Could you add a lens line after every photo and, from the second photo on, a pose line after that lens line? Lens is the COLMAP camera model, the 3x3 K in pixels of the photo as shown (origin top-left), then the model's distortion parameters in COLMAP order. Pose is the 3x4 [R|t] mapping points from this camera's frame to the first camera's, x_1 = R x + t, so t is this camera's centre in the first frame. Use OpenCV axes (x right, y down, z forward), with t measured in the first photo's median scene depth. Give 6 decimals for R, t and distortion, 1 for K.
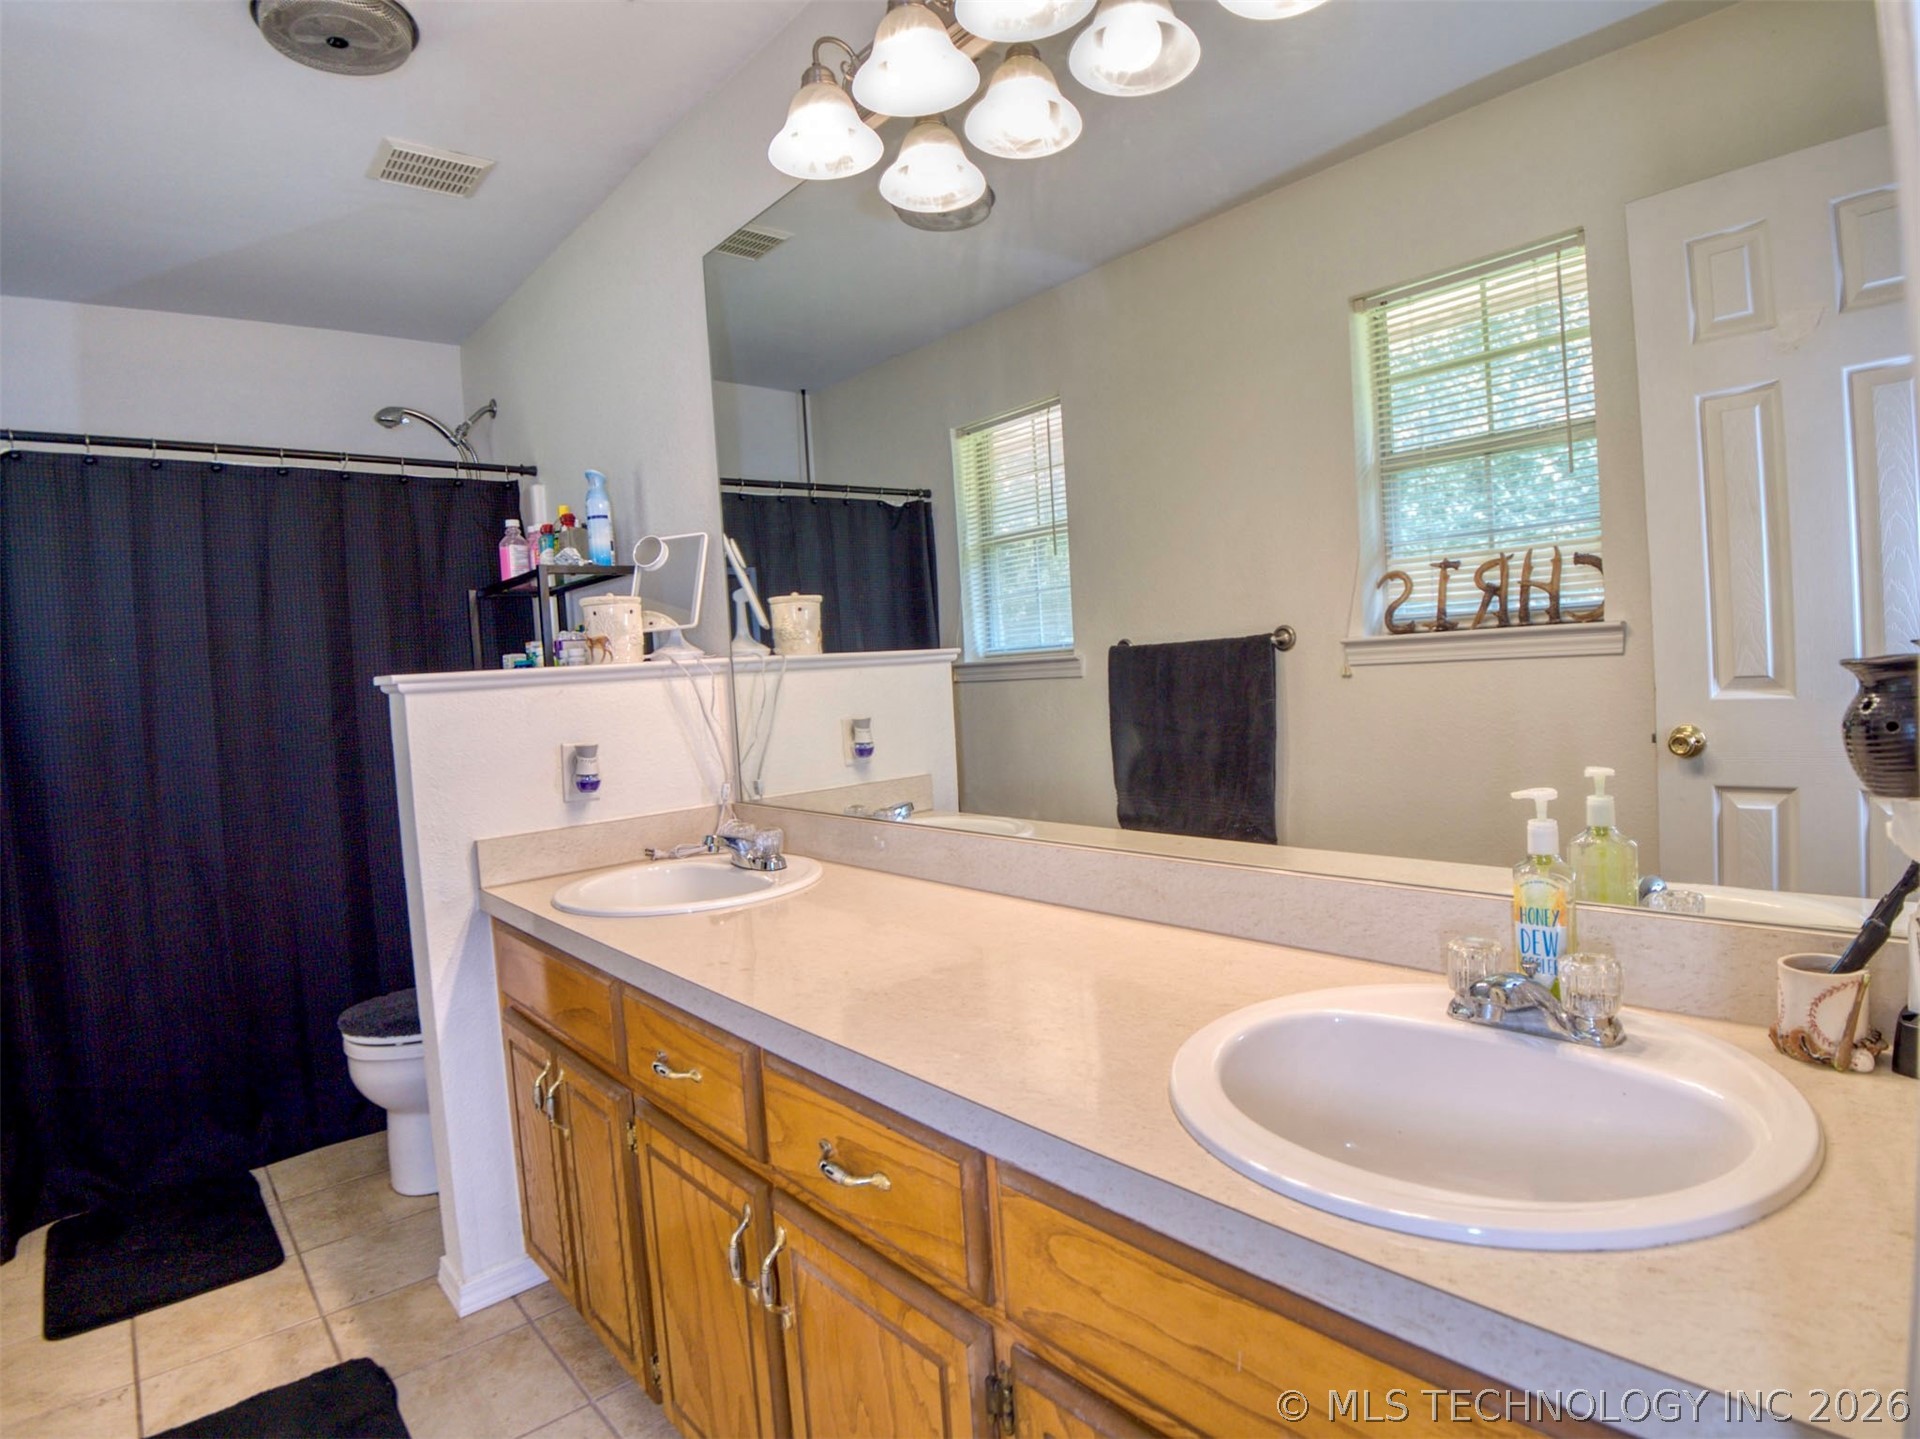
lens RADIAL K [[1049.8, 0, 960.0], [0, 1049.8, 719.5], [0, 0, 1]] dist [-0.044412, 0.000349]
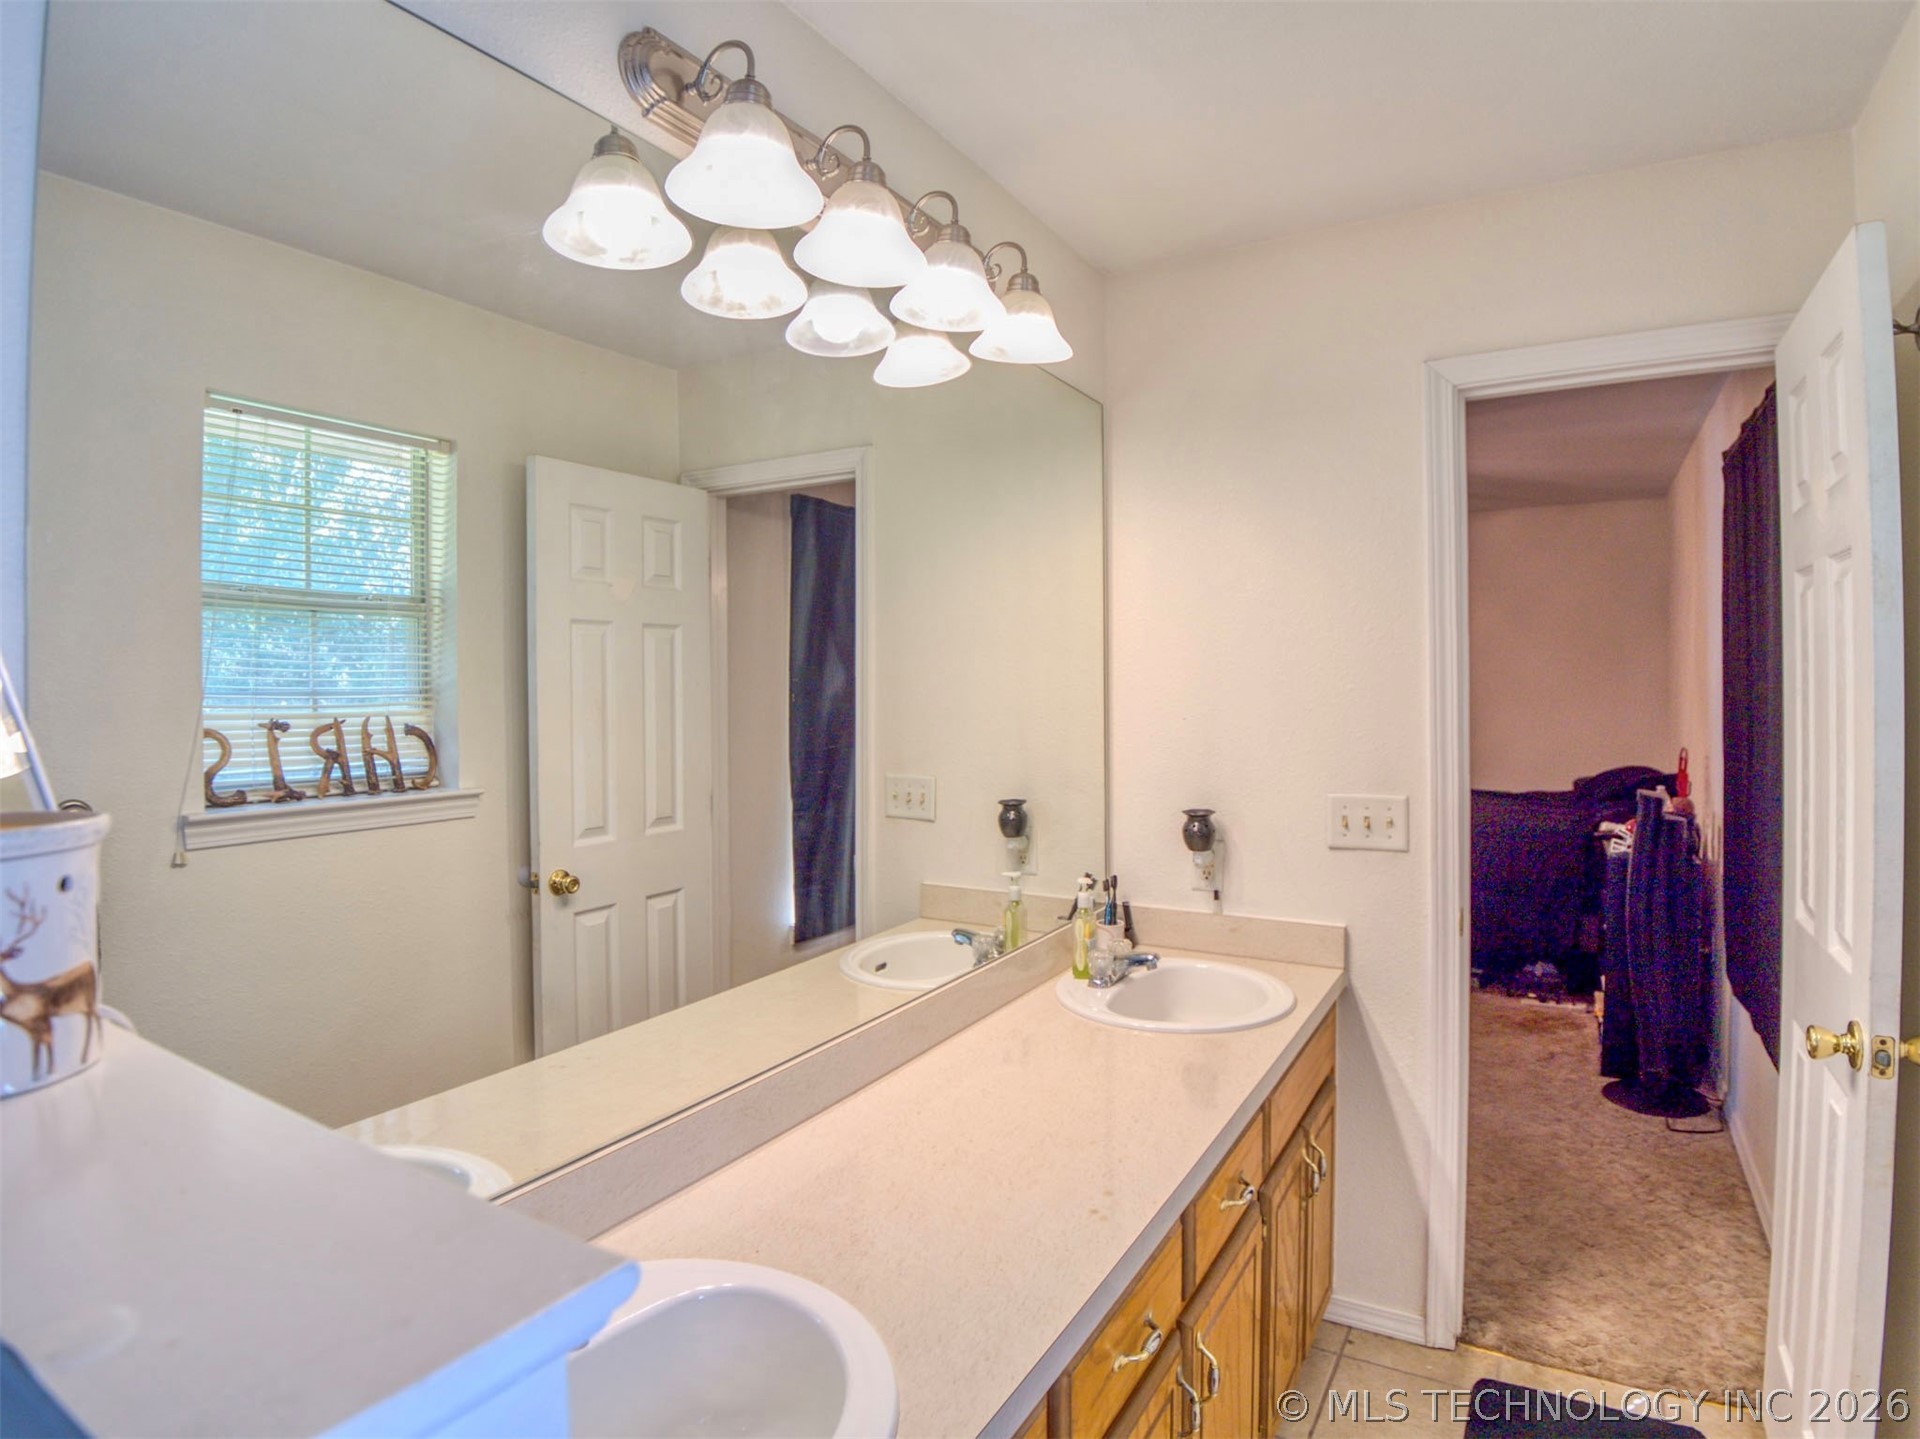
lens RADIAL K [[1023.7, 0, 968.7], [0, 1023.7, 691.0], [0, 0, 1]] dist [-0.061019, -0.000087]
pose [[-0.329161, 0.071692, 0.941548, -0.559547], [0.084004, 0.995383, -0.046424, -0.096296], [-0.940530, 0.063813, -0.333664, 0.780237]]
